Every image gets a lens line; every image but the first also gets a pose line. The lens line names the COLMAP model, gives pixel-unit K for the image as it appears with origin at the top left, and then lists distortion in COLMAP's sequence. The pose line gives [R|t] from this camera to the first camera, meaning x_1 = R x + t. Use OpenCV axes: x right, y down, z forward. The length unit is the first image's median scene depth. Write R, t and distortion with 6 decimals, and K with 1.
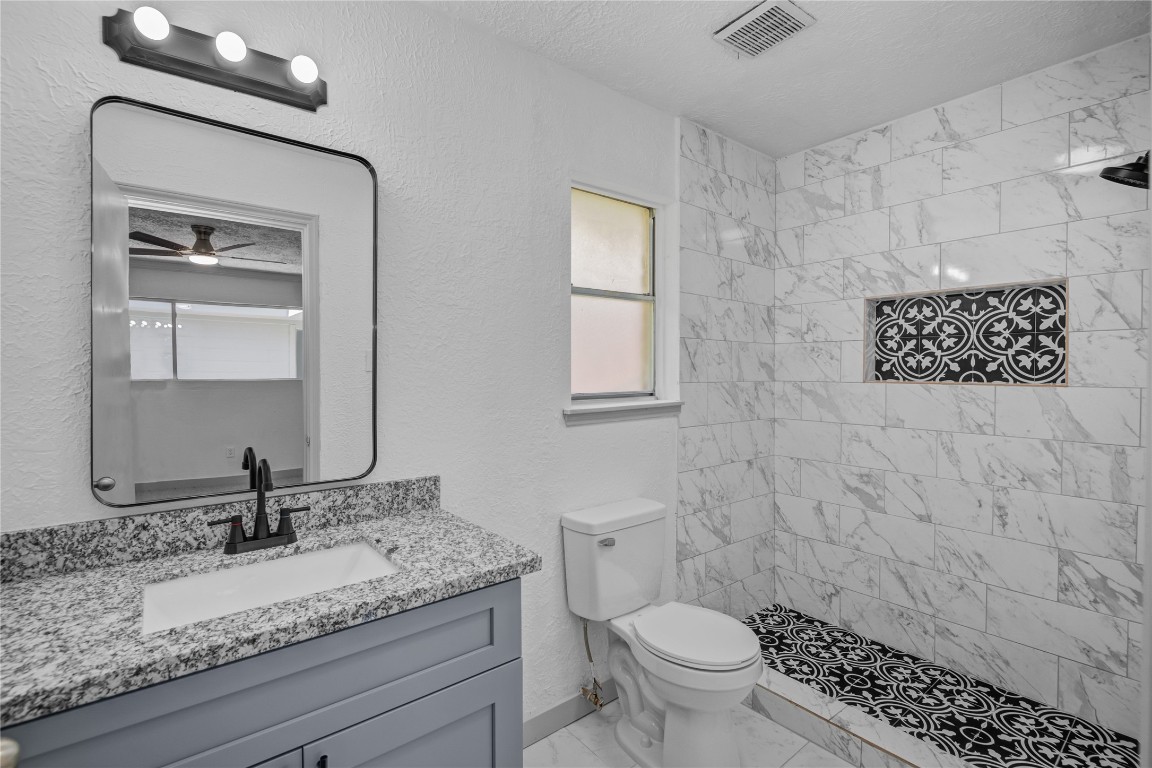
lens RADIAL K [[522.0, 0, 576.2], [0, 522.0, 381.0], [0, 0, 1]] dist [-0.001273, -0.001393]
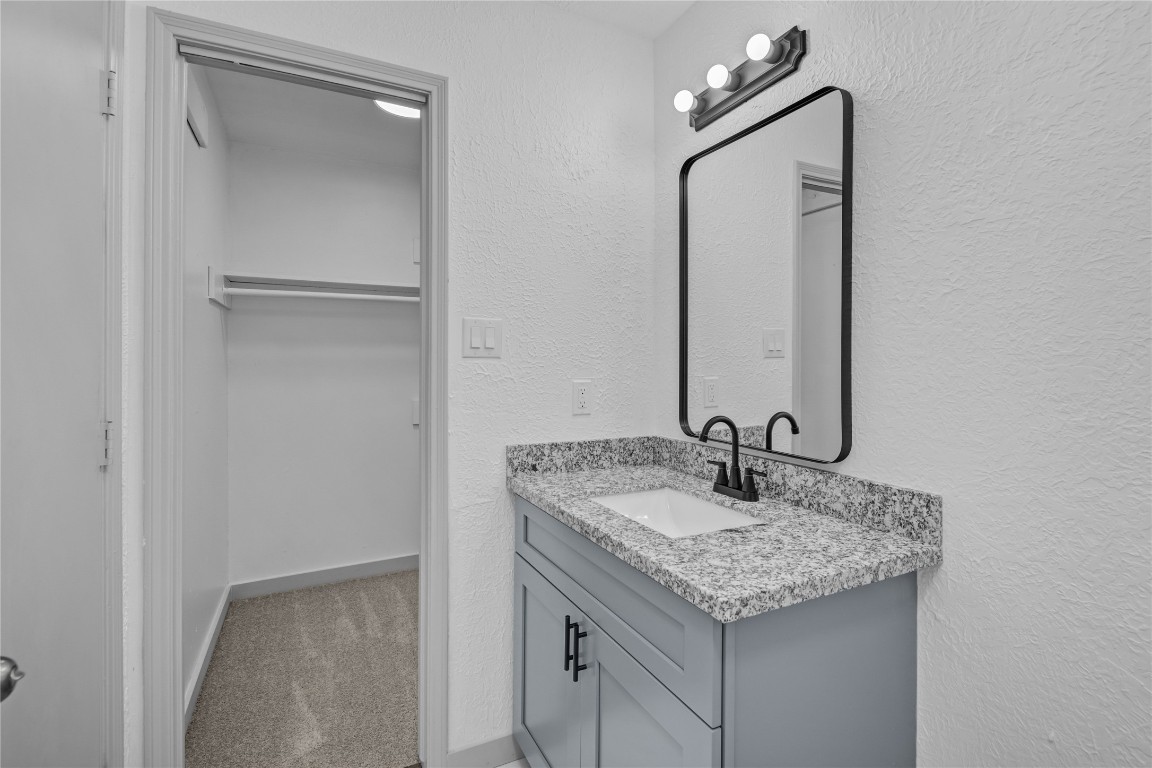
lens RADIAL K [[535.9, 0, 573.6], [0, 535.9, 359.4], [0, 0, 1]] dist [-0.000029, -0.000348]
pose [[-0.219287, -0.002404, -0.975657, 0.591963], [-0.017207, 0.999851, 0.001404, 0.025779], [0.975509, 0.017096, -0.219295, 0.882031]]
